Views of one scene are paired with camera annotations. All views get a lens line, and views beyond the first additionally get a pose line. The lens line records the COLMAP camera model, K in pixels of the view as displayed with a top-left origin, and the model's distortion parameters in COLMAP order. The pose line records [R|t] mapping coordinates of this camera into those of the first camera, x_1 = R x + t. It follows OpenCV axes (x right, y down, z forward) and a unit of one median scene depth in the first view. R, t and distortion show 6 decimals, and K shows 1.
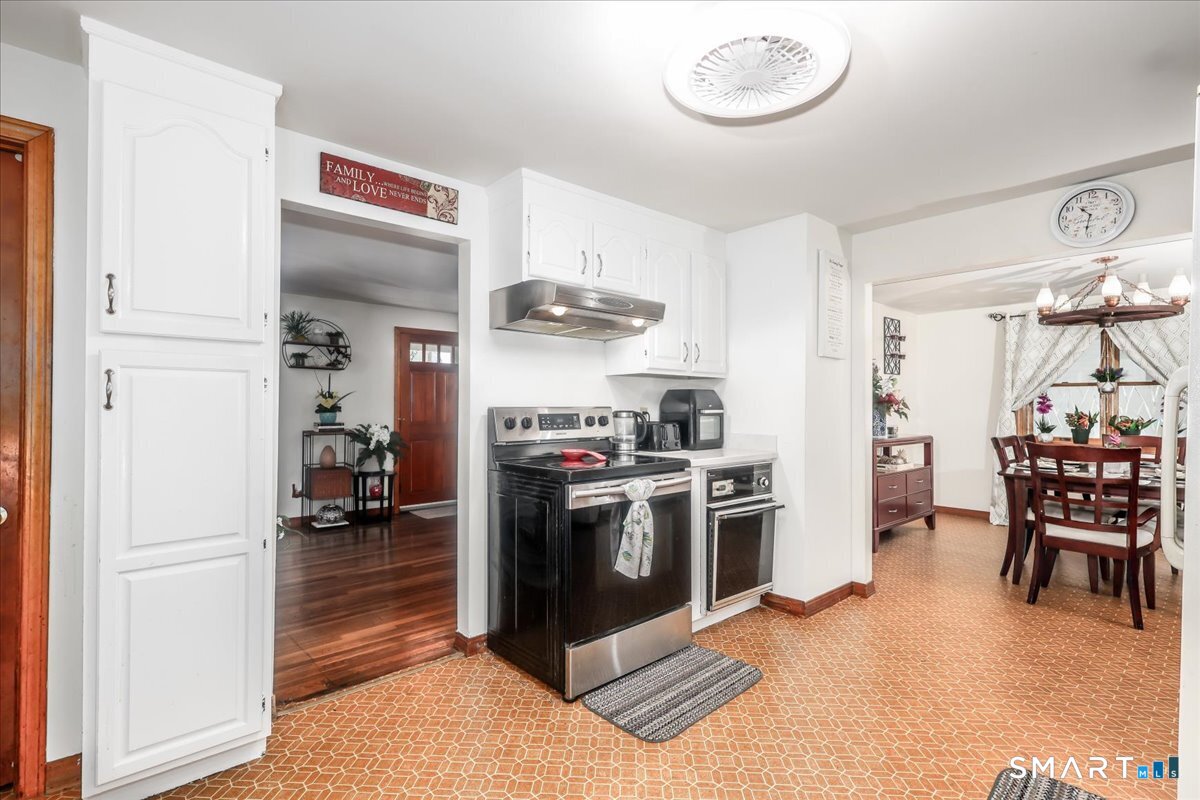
lens RADIAL K [[552.4, 0, 595.7], [0, 552.4, 402.2], [0, 0, 1]] dist [-0.000532, -0.000493]
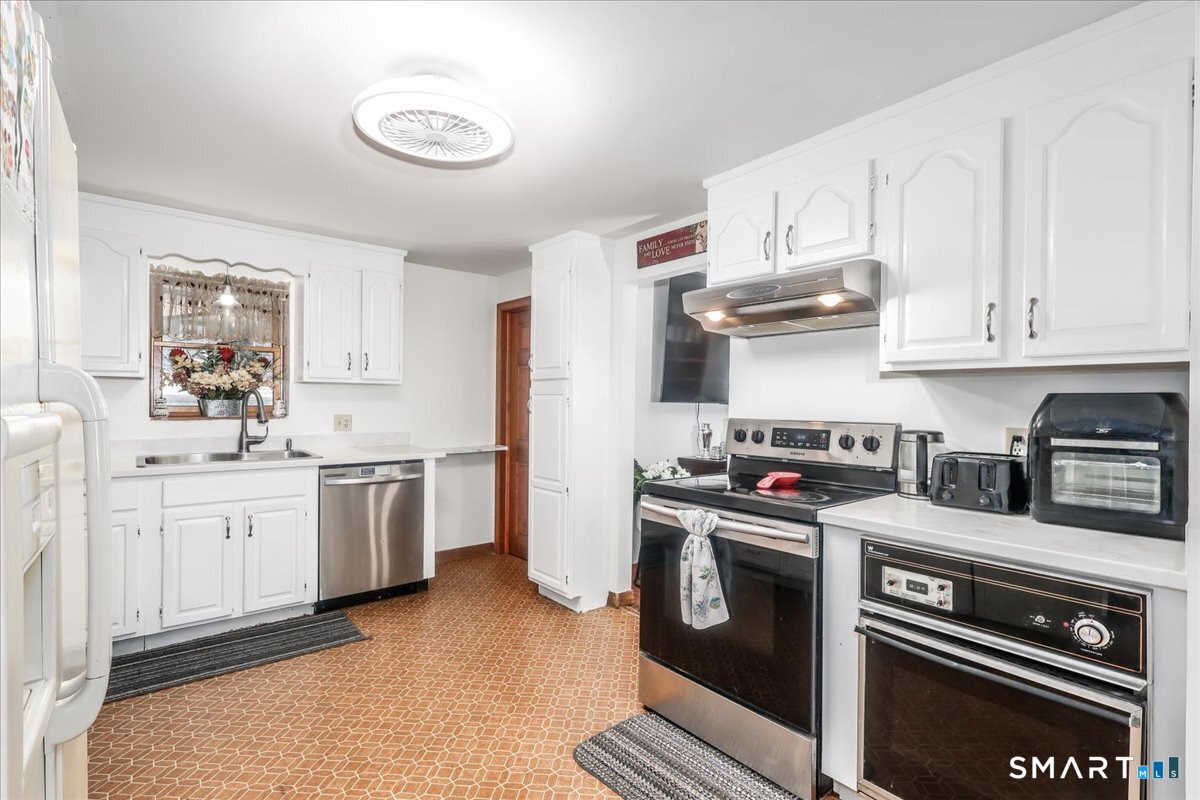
lens RADIAL K [[552.4, 0, 599.9], [0, 552.4, 401.0], [0, 0, 1]] dist [-0.000532, -0.000493]
pose [[-0.020058, -0.006622, -0.999777, 0.779525], [-0.009489, 0.999934, -0.006432, -0.012666], [0.999754, 0.009358, -0.020119, 0.742067]]
